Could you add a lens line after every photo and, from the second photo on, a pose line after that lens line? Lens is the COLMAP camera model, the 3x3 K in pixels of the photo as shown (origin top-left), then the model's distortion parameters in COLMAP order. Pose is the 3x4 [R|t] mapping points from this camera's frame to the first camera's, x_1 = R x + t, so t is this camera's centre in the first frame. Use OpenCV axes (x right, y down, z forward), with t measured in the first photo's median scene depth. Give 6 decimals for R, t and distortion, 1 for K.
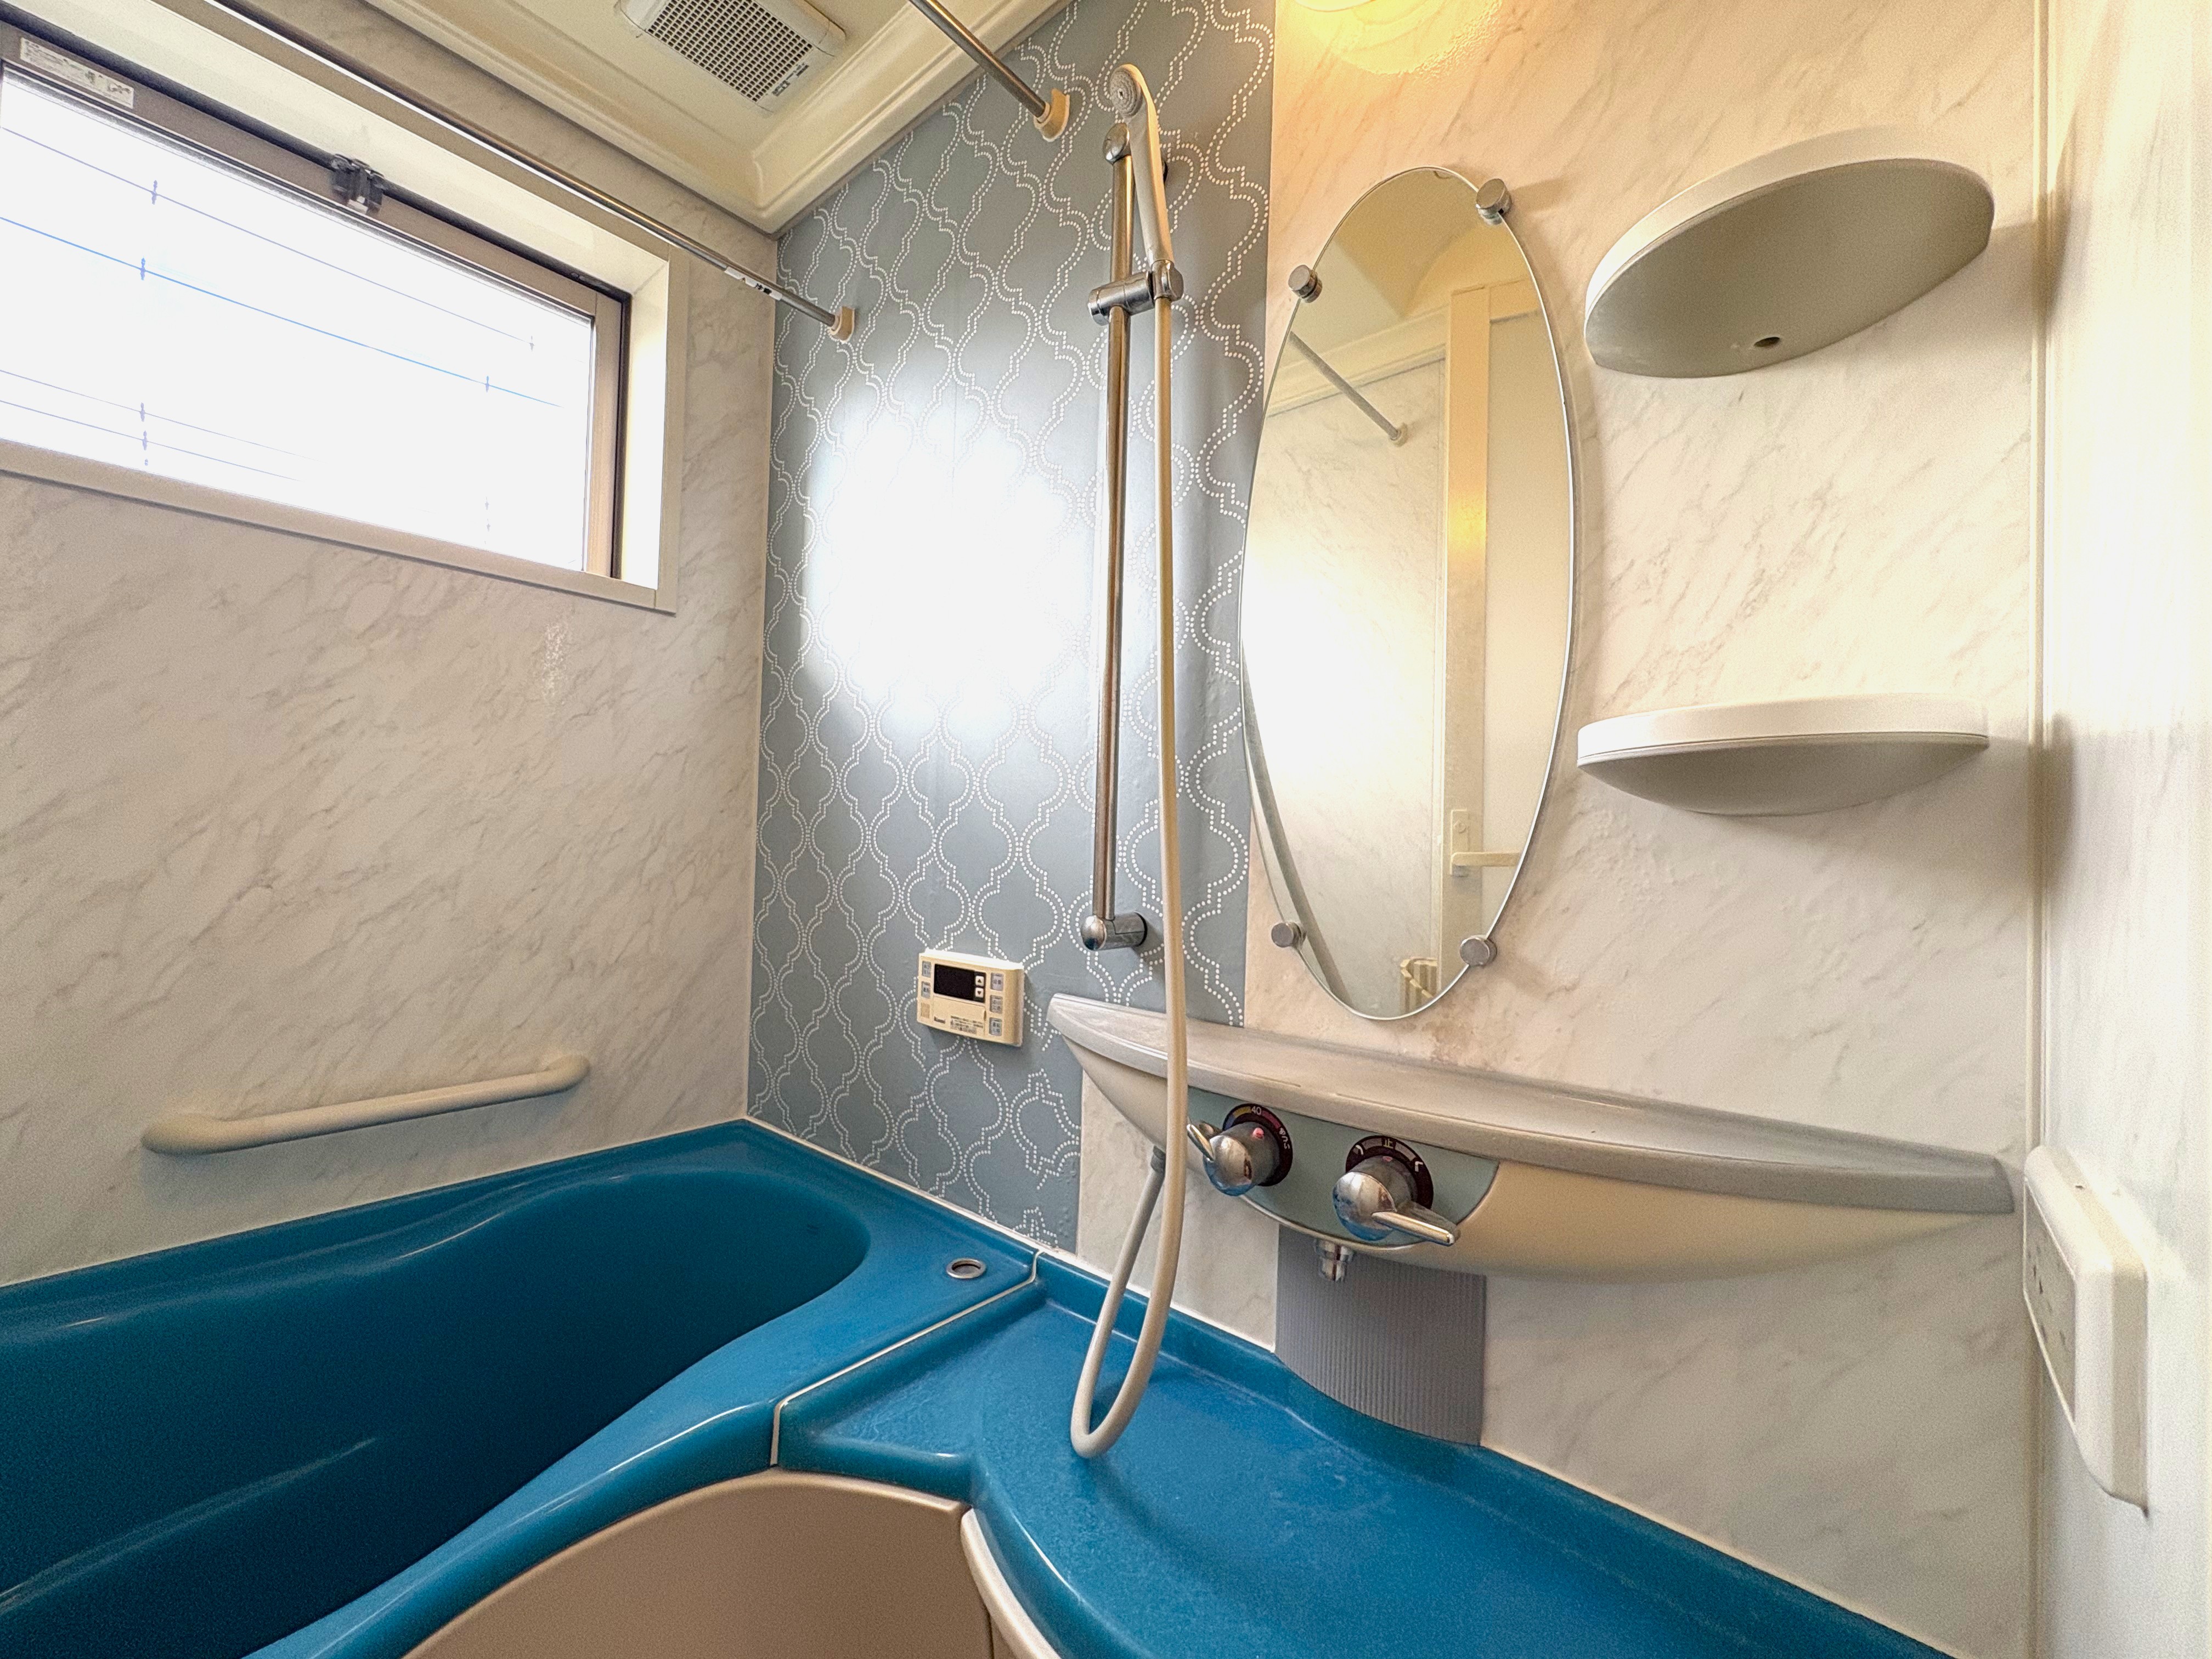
lens RADIAL K [[893.1, 0, 1105.1], [0, 893.1, 832.1], [0, 0, 1]] dist [0.000304, 0.000238]
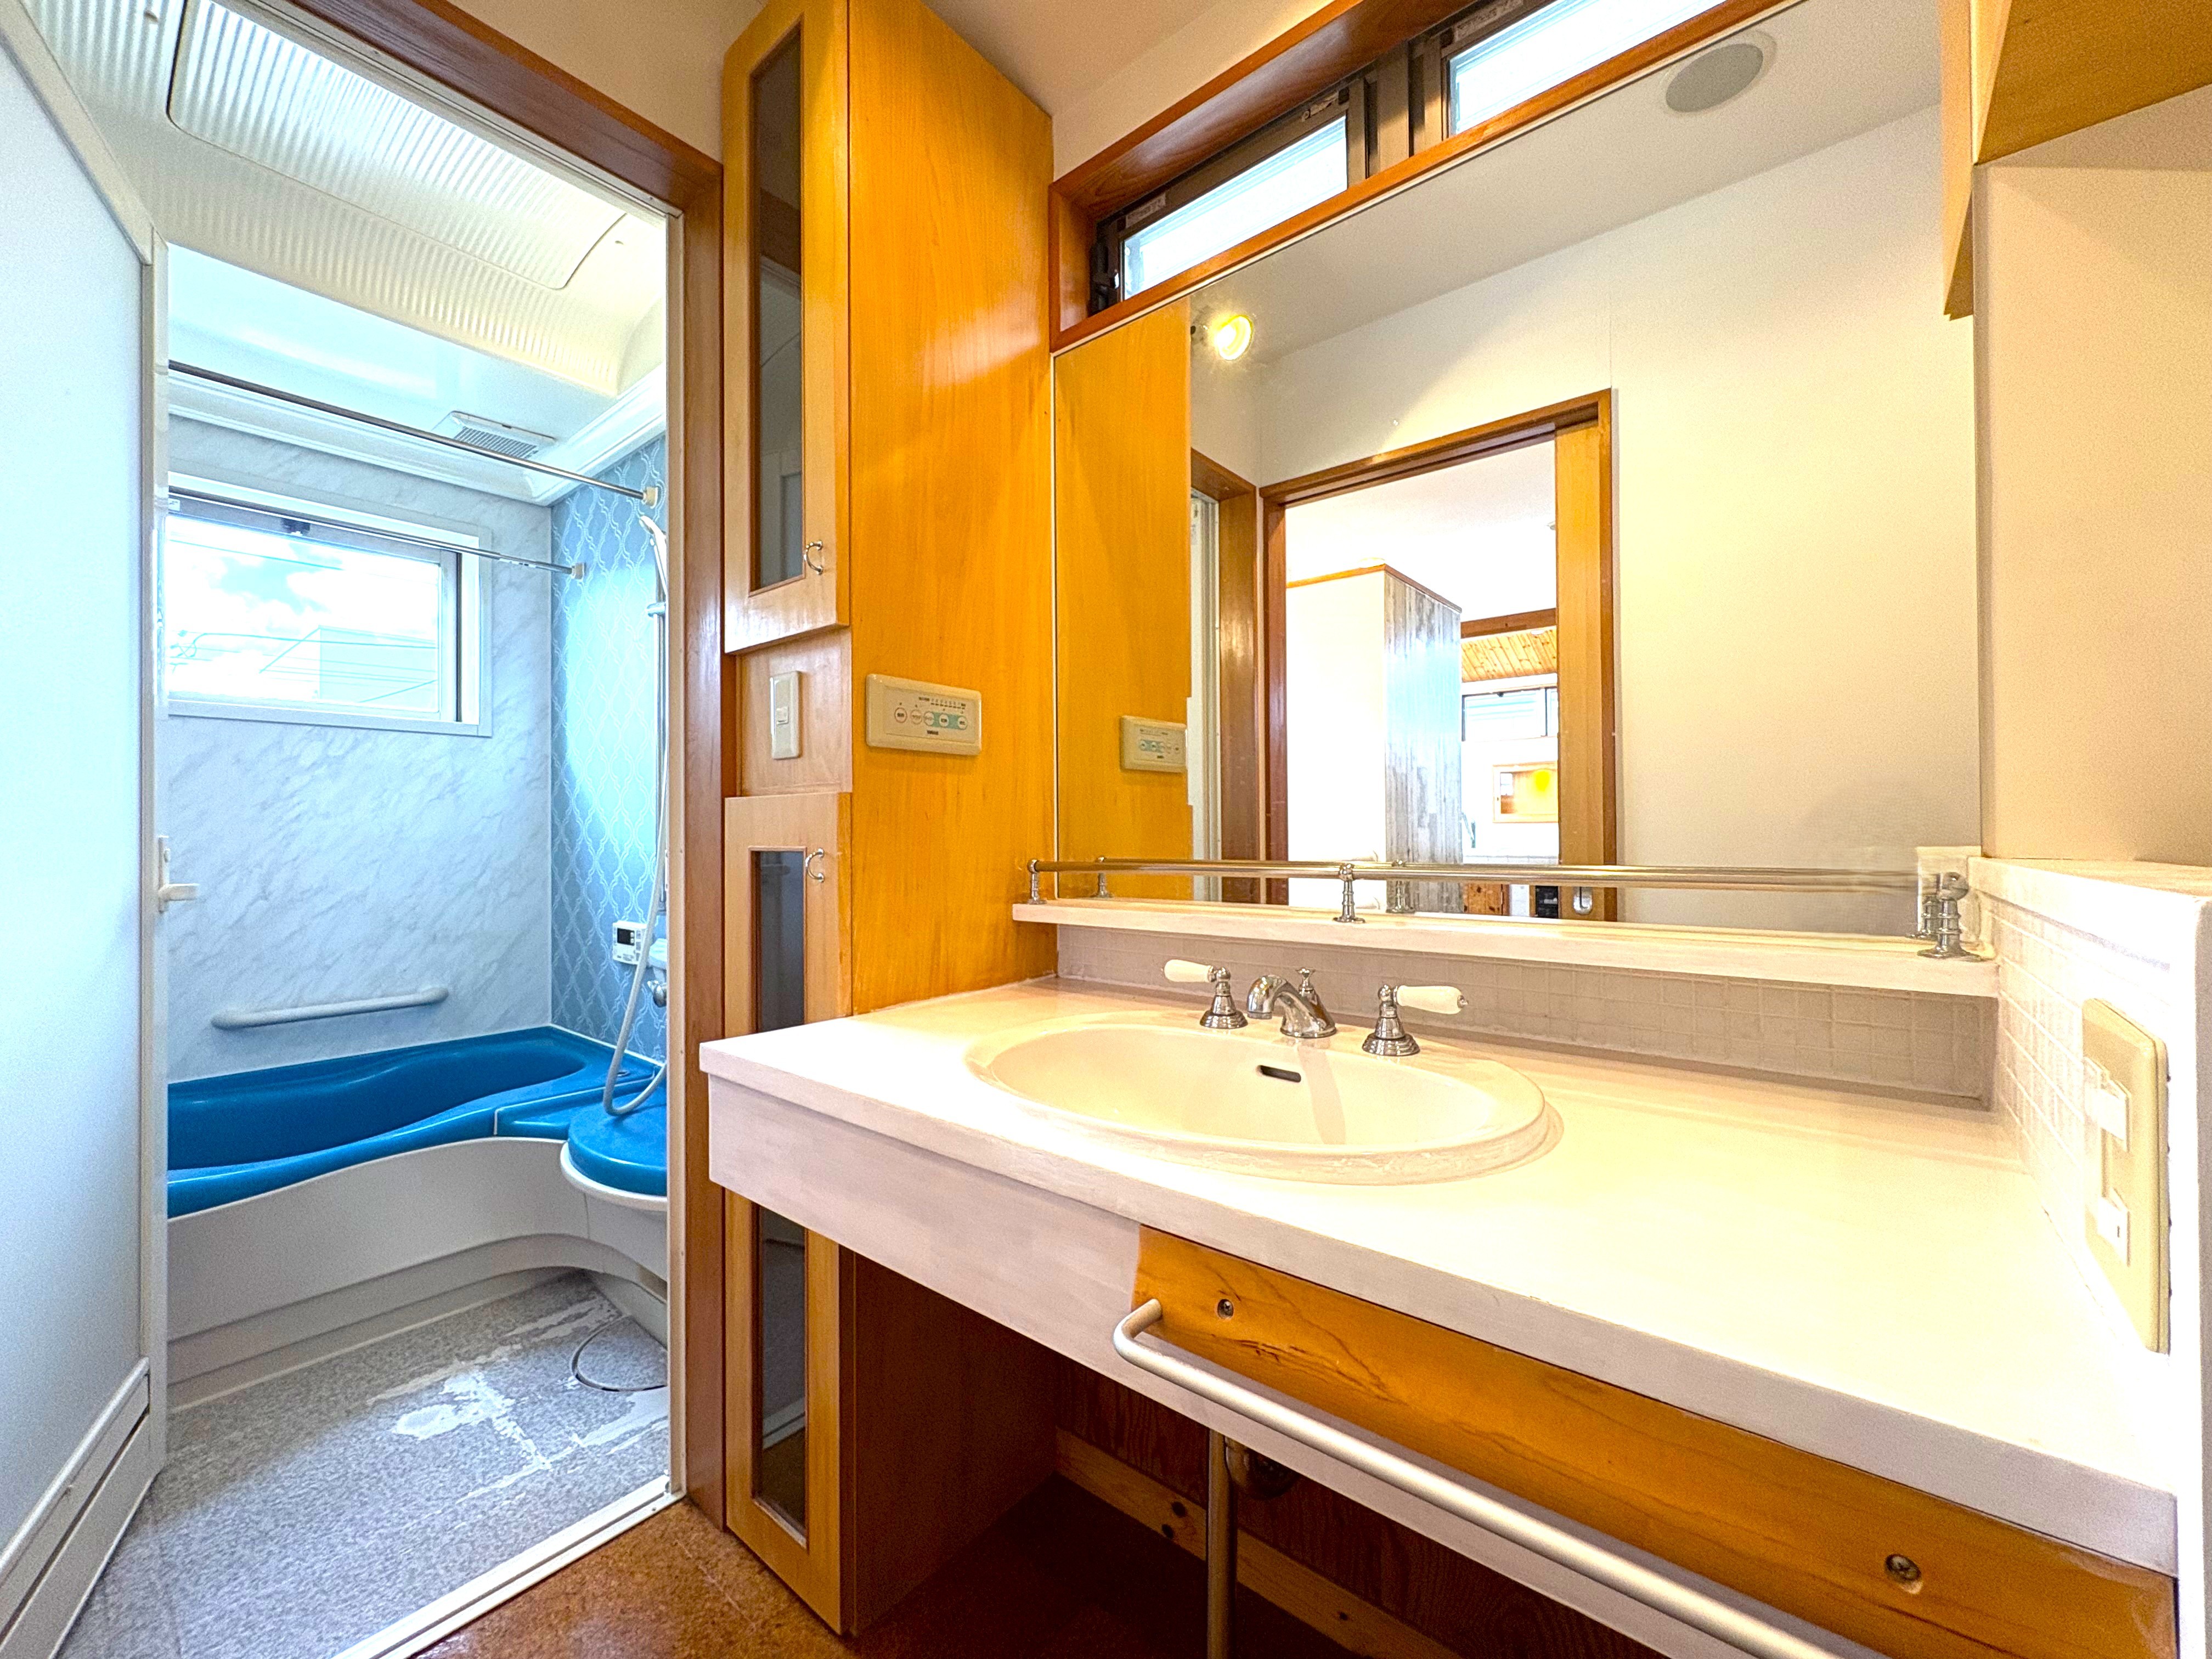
lens RADIAL K [[893.1, 0, 1106.4], [0, 893.1, 830.3], [0, 0, 1]] dist [0.000304, 0.000238]
pose [[0.999385, -0.032029, 0.014278, 0.756241], [0.031830, 0.999395, 0.013996, -0.050639], [-0.014718, -0.013533, 0.999800, -0.842742]]
